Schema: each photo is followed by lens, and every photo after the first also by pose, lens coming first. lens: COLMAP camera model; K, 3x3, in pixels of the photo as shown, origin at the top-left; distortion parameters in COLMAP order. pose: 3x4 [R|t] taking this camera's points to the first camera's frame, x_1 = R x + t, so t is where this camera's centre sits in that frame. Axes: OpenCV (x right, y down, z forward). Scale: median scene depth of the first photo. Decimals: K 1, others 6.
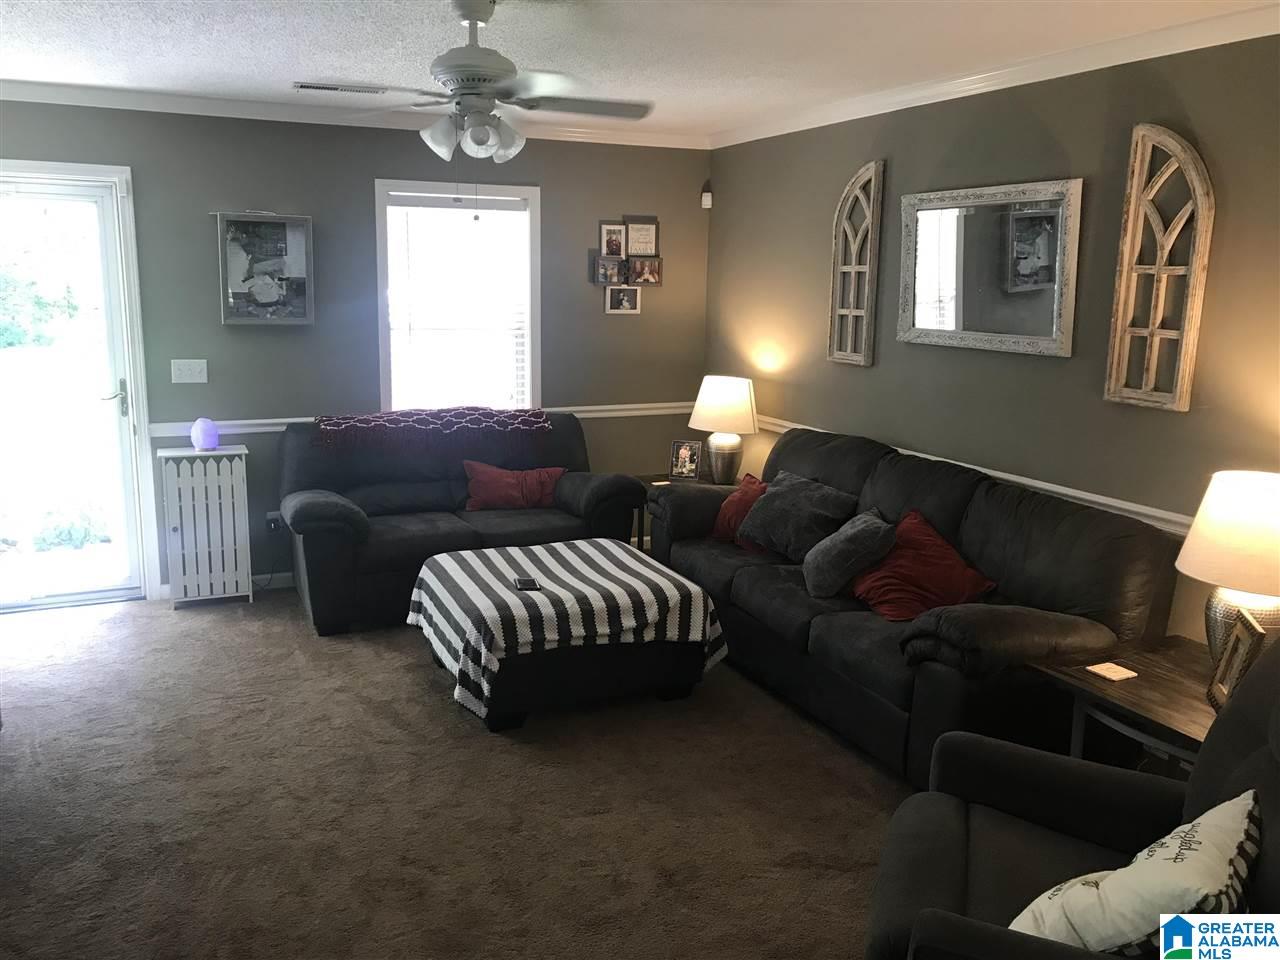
lens RADIAL K [[1044.3, 0, 640.0], [0, 1044.3, 480.0], [0, 0, 1]] dist [0.057277, -0.113377]
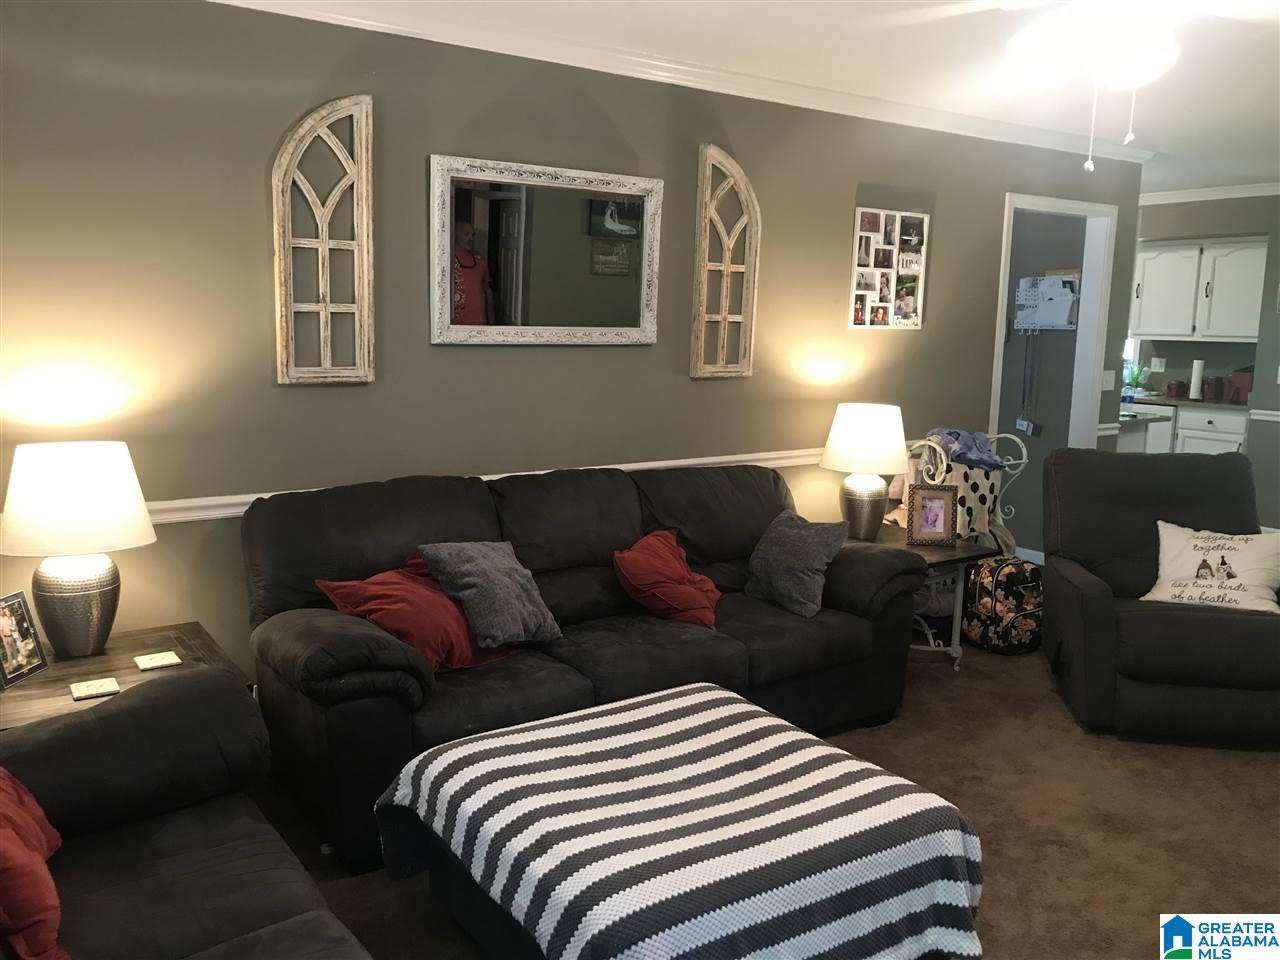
lens RADIAL K [[1047.8, 0, 640.0], [0, 1047.8, 480.0], [0, 0, 1]] dist [-0.000644, -0.007356]
pose [[-0.161972, -0.204819, 0.965305, -0.667536], [0.148444, 0.962034, 0.229033, -0.232405], [-0.975566, 0.180391, -0.125419, 1.182209]]
